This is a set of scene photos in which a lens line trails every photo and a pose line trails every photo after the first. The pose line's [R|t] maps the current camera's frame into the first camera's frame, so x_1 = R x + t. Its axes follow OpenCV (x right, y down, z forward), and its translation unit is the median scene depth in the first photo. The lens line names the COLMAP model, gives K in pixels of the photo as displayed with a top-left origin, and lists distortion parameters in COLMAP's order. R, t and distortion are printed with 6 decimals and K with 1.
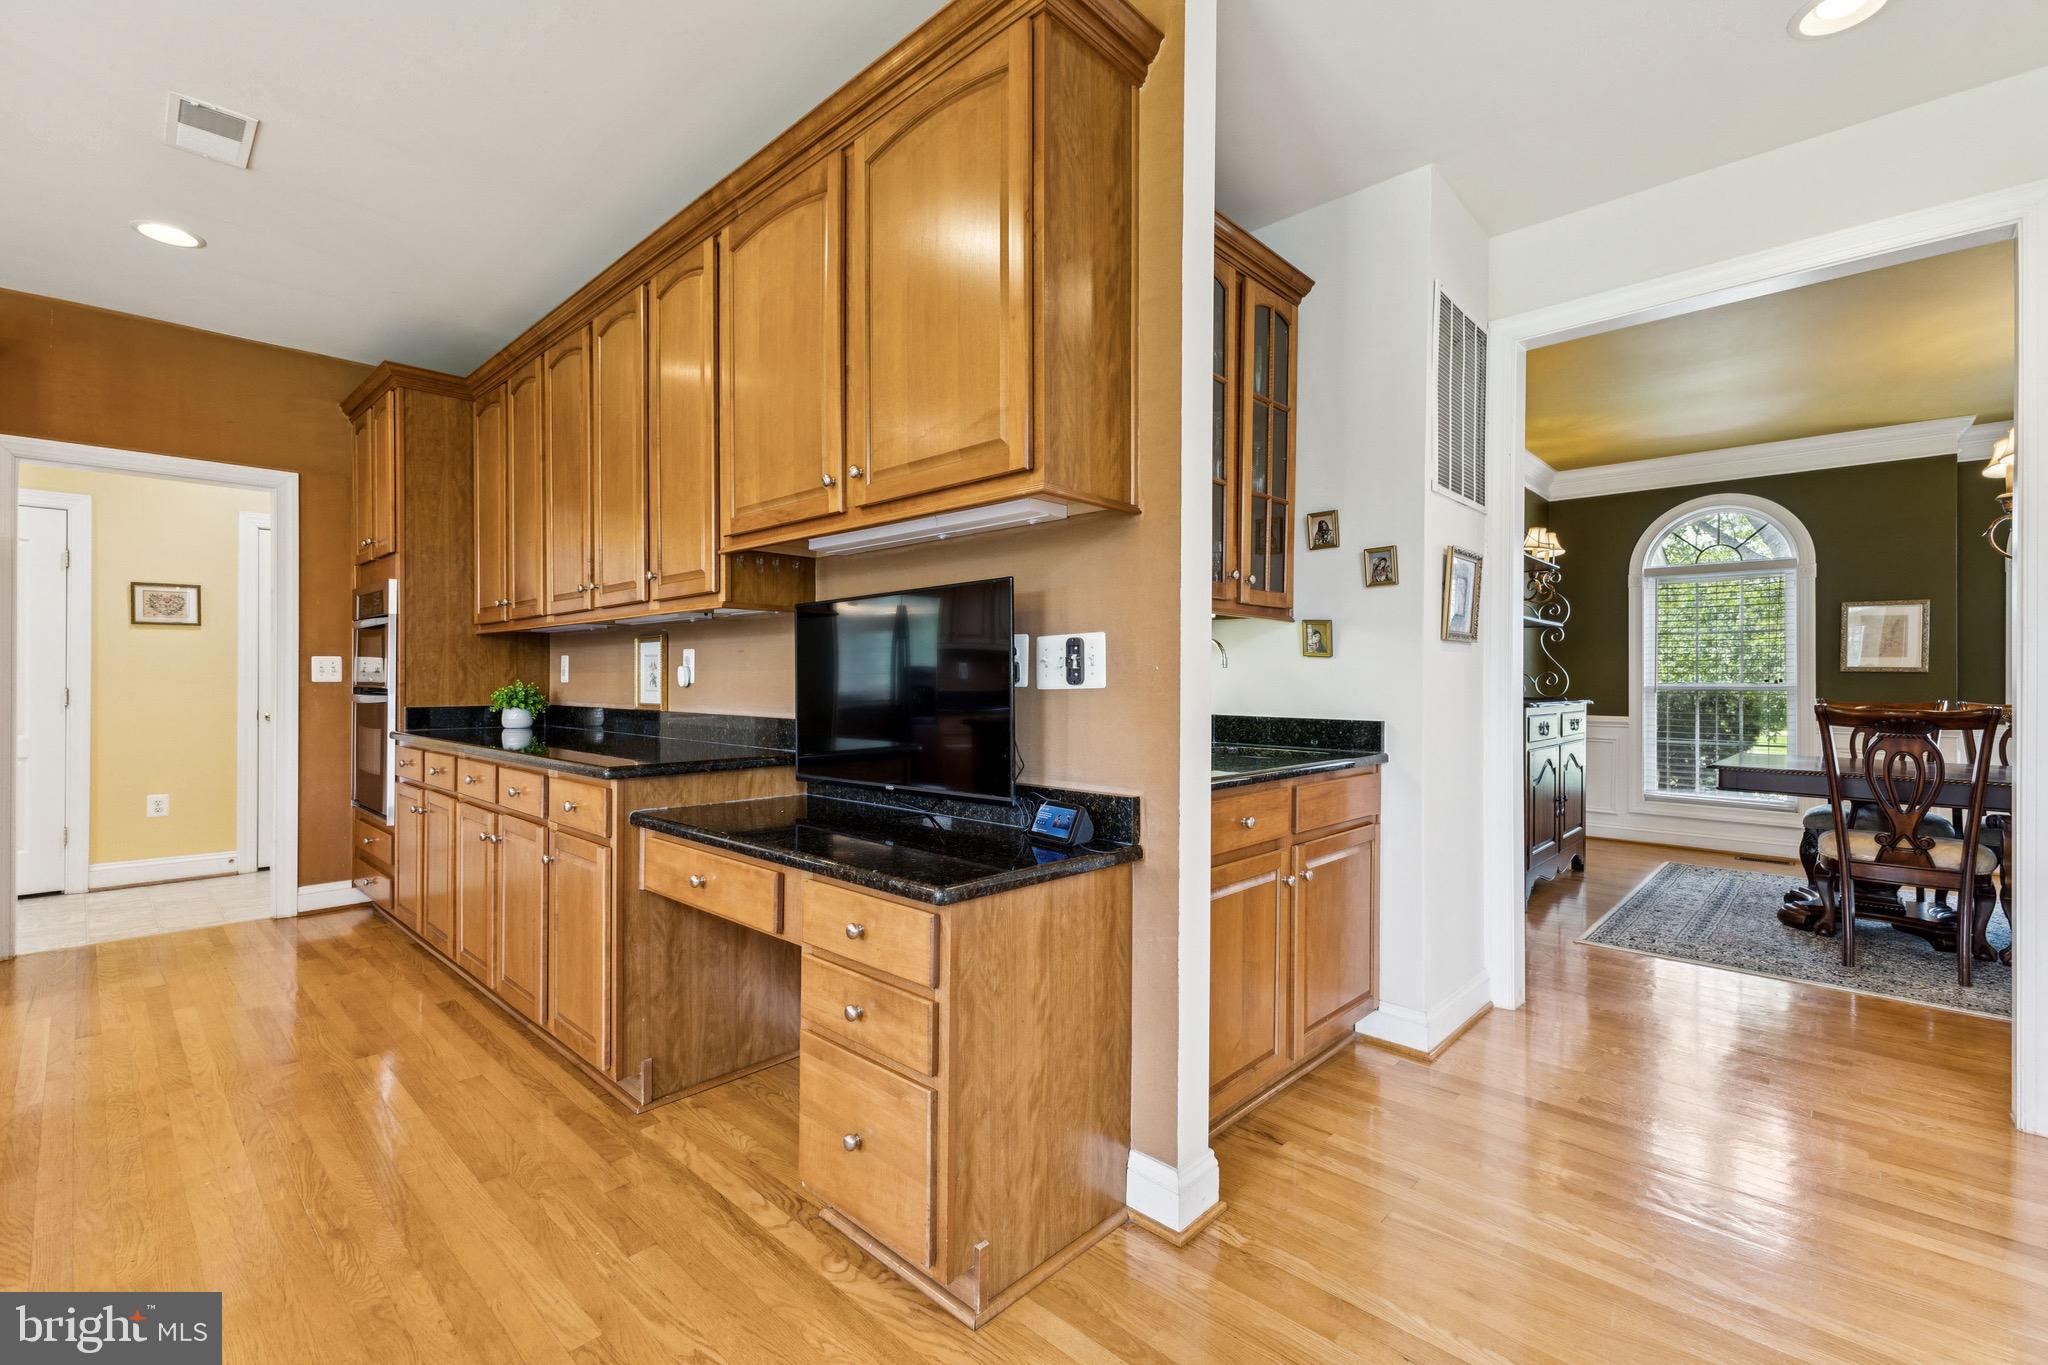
lens RADIAL K [[890.7, 0, 1040.3], [0, 890.7, 678.4], [0, 0, 1]] dist [0.012298, -0.003218]
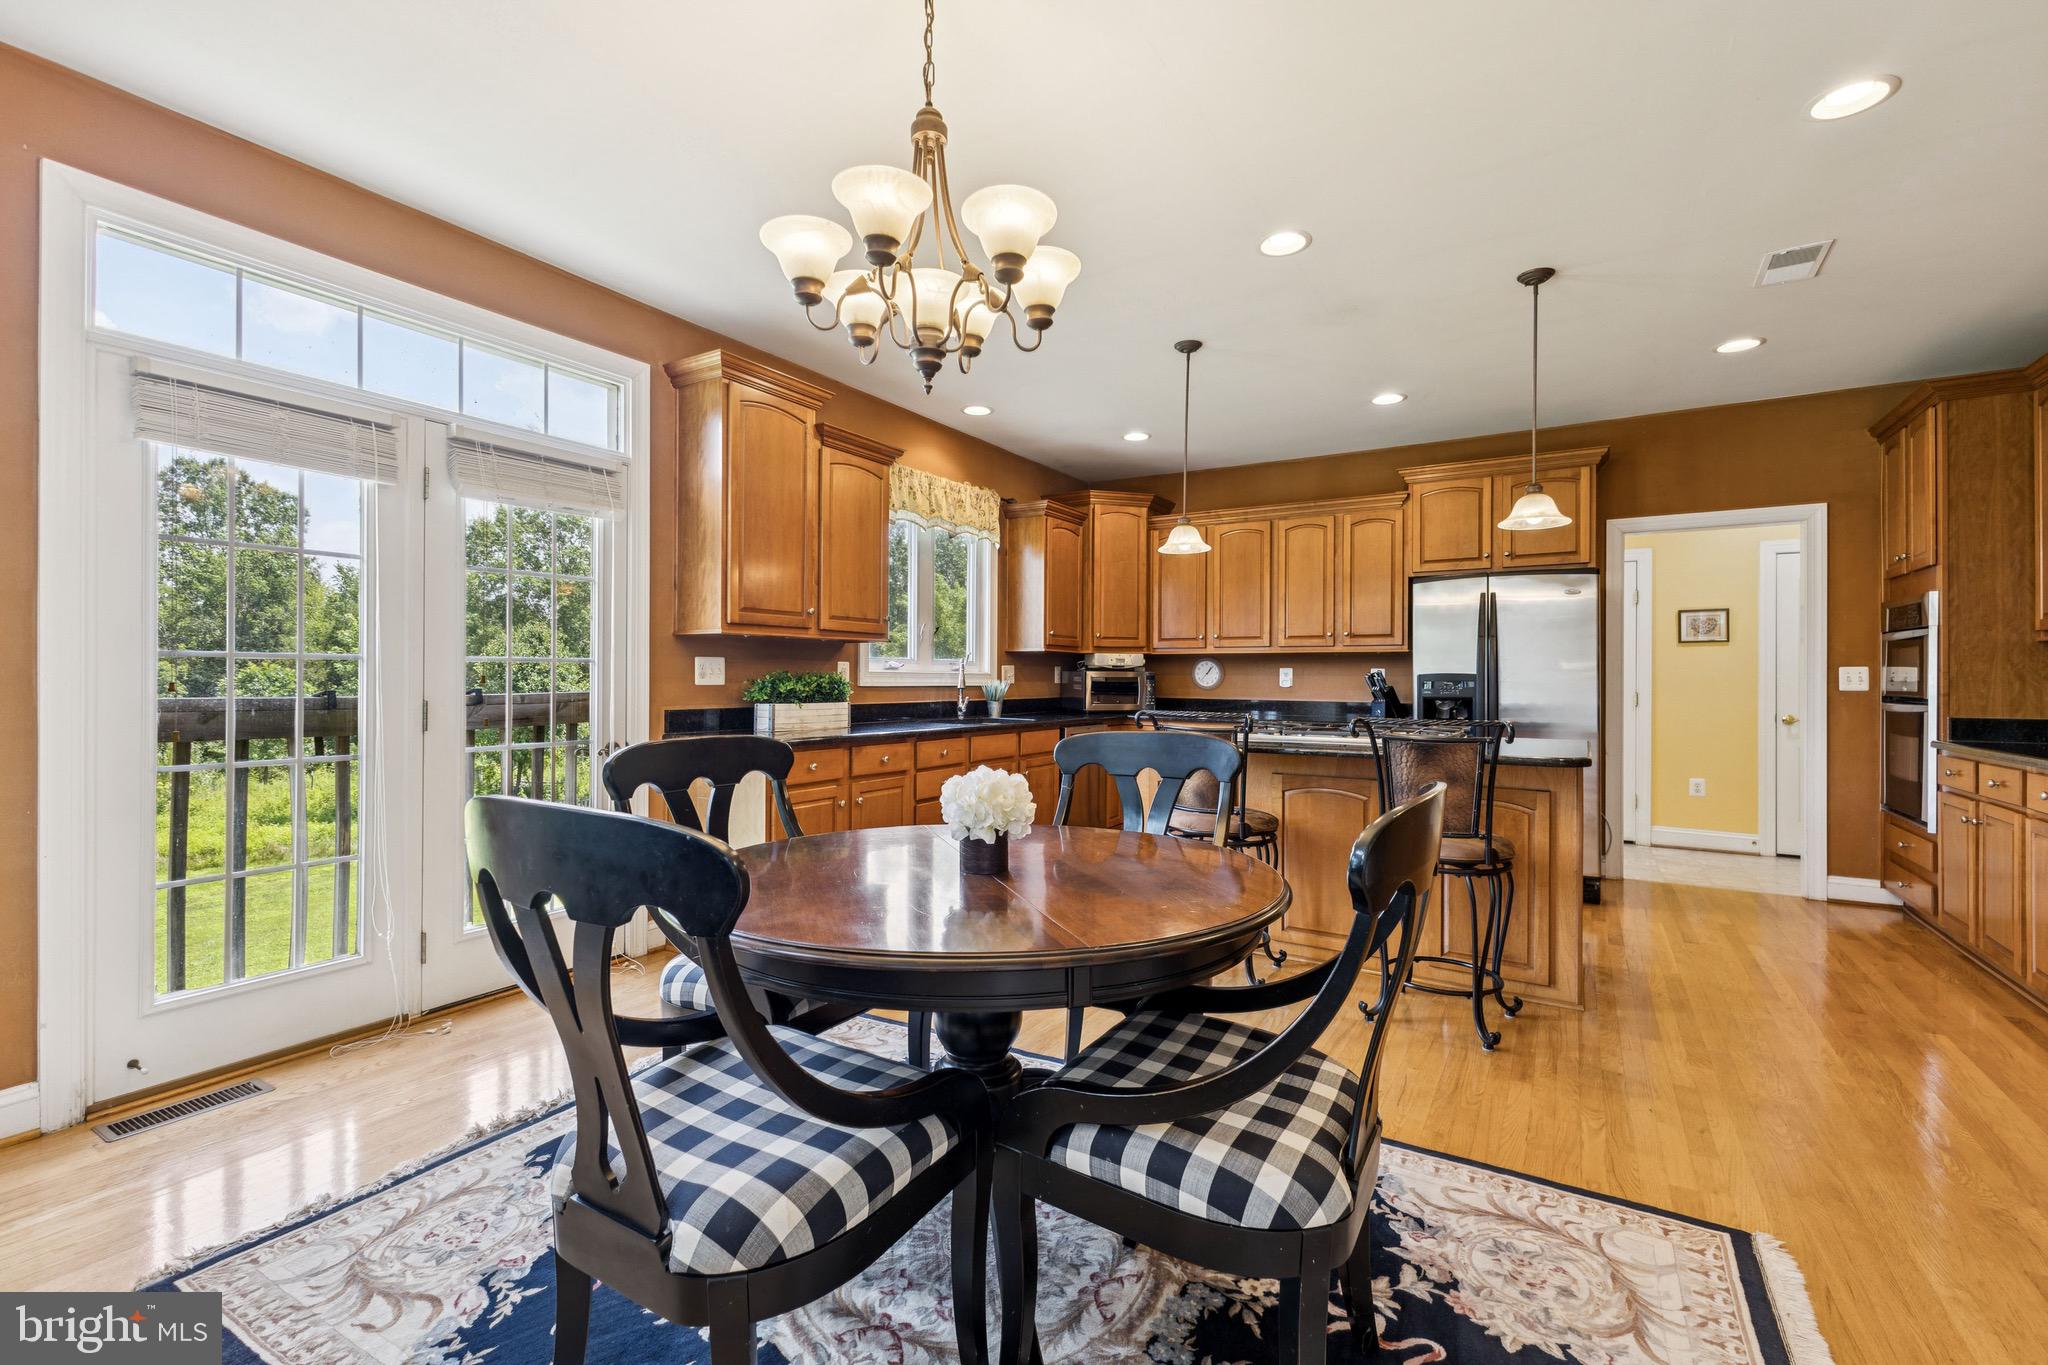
lens RADIAL K [[890.7, 0, 1020.7], [0, 890.7, 674.8], [0, 0, 1]] dist [0.012298, -0.003218]
pose [[0.189232, -0.004383, -0.981923, 0.081731], [-0.003858, 0.999979, -0.005207, -0.006375], [0.981925, 0.004773, 0.189211, -0.206128]]
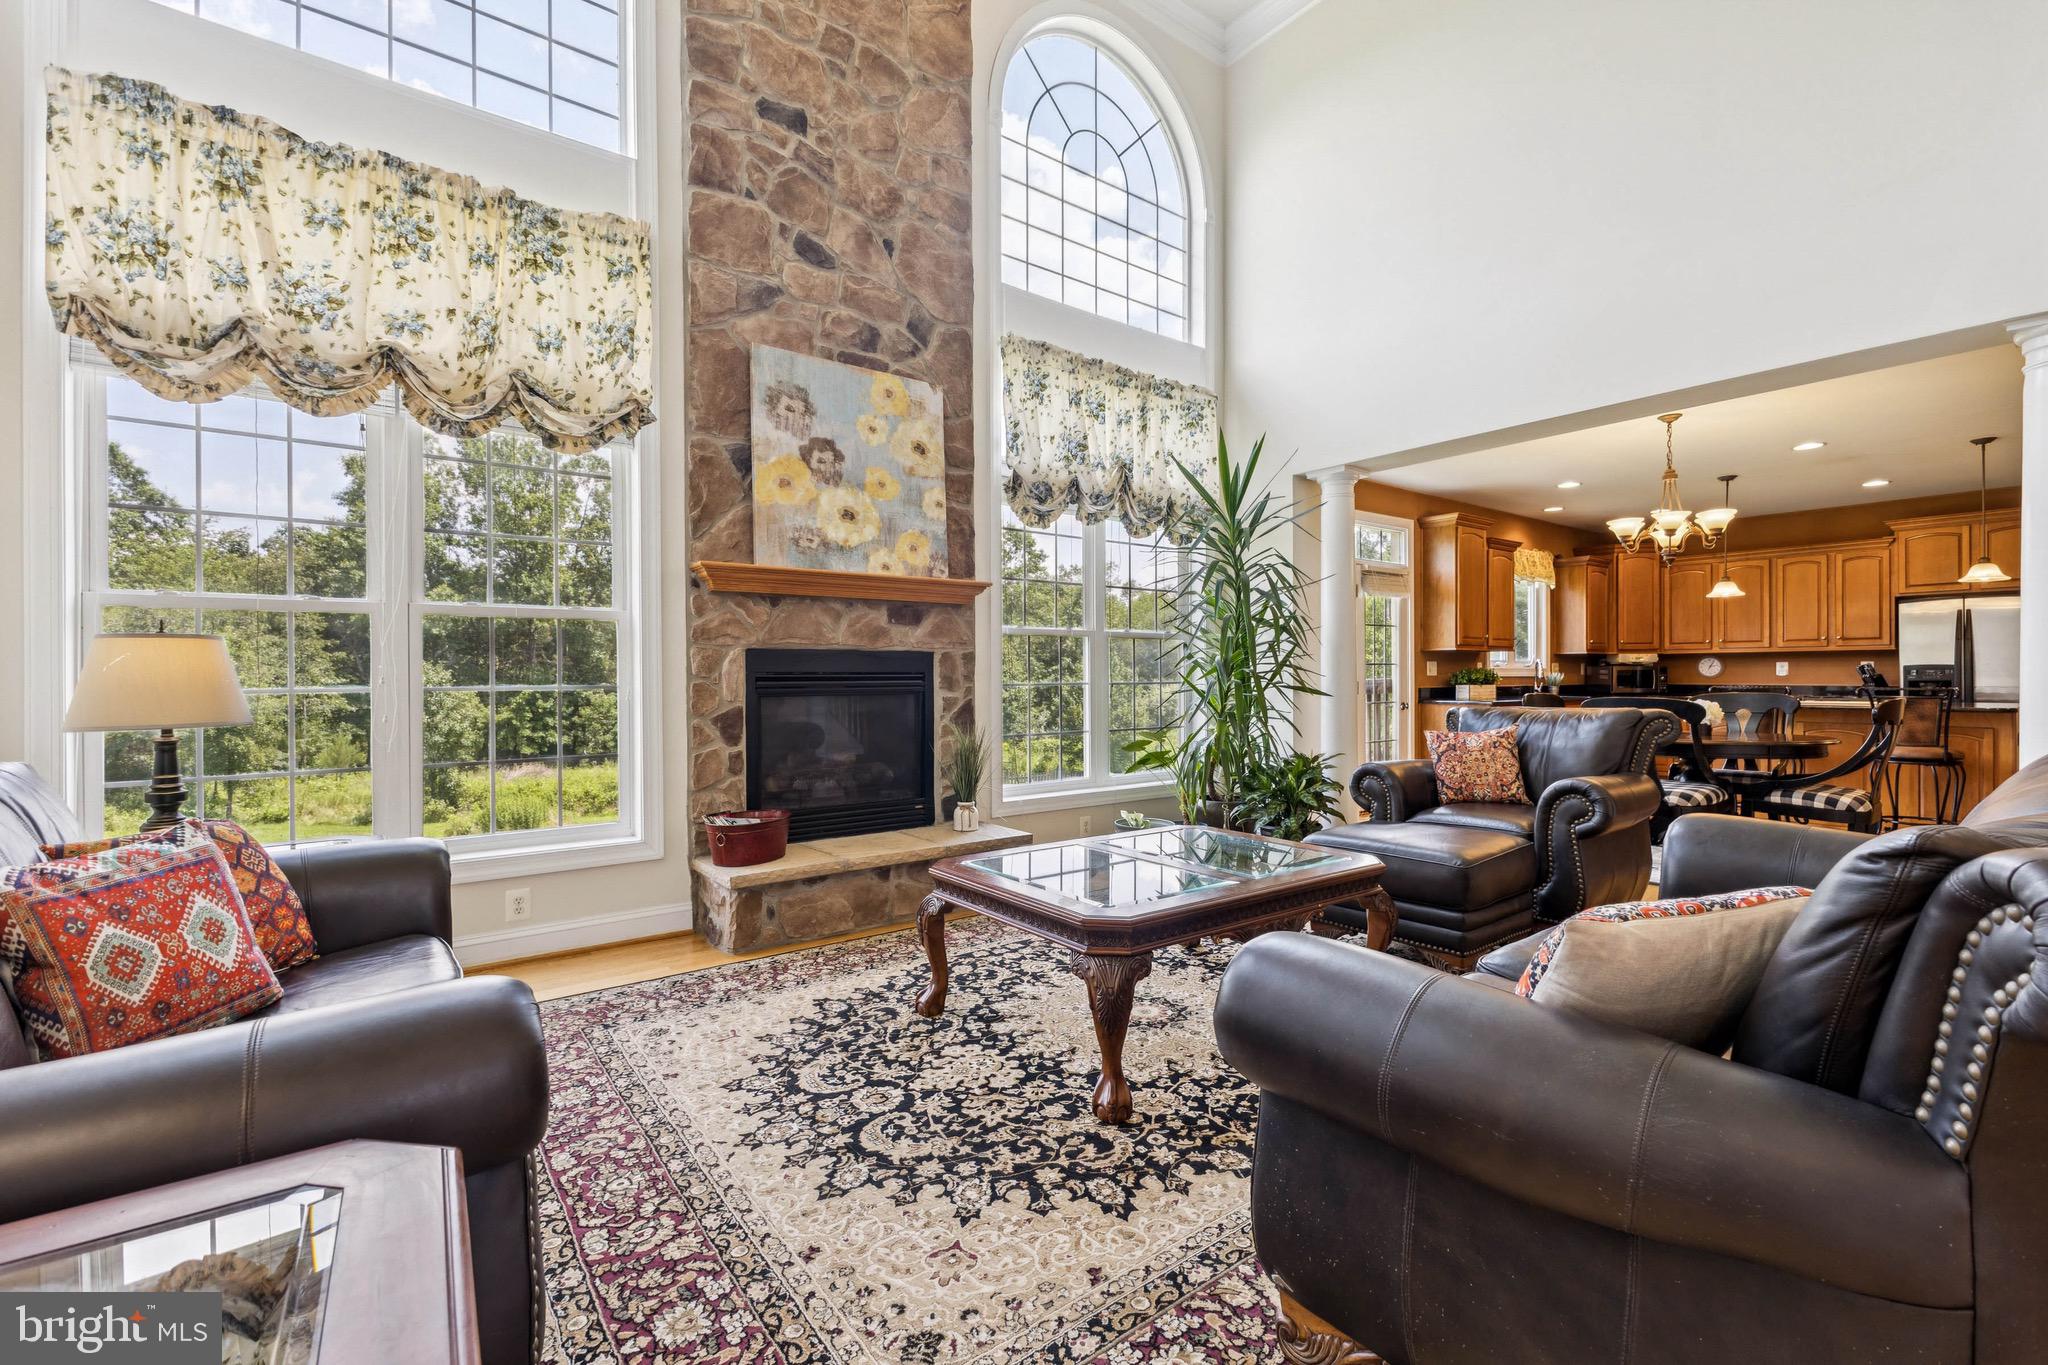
lens RADIAL K [[890.7, 0, 1020.9], [0, 890.7, 674.2], [0, 0, 1]] dist [0.012298, -0.003218]
pose [[-0.175055, -0.004439, -0.984549, 1.116736], [0.005027, 0.999973, -0.005403, 0.003638], [0.984546, -0.005895, -0.175028, -0.901416]]
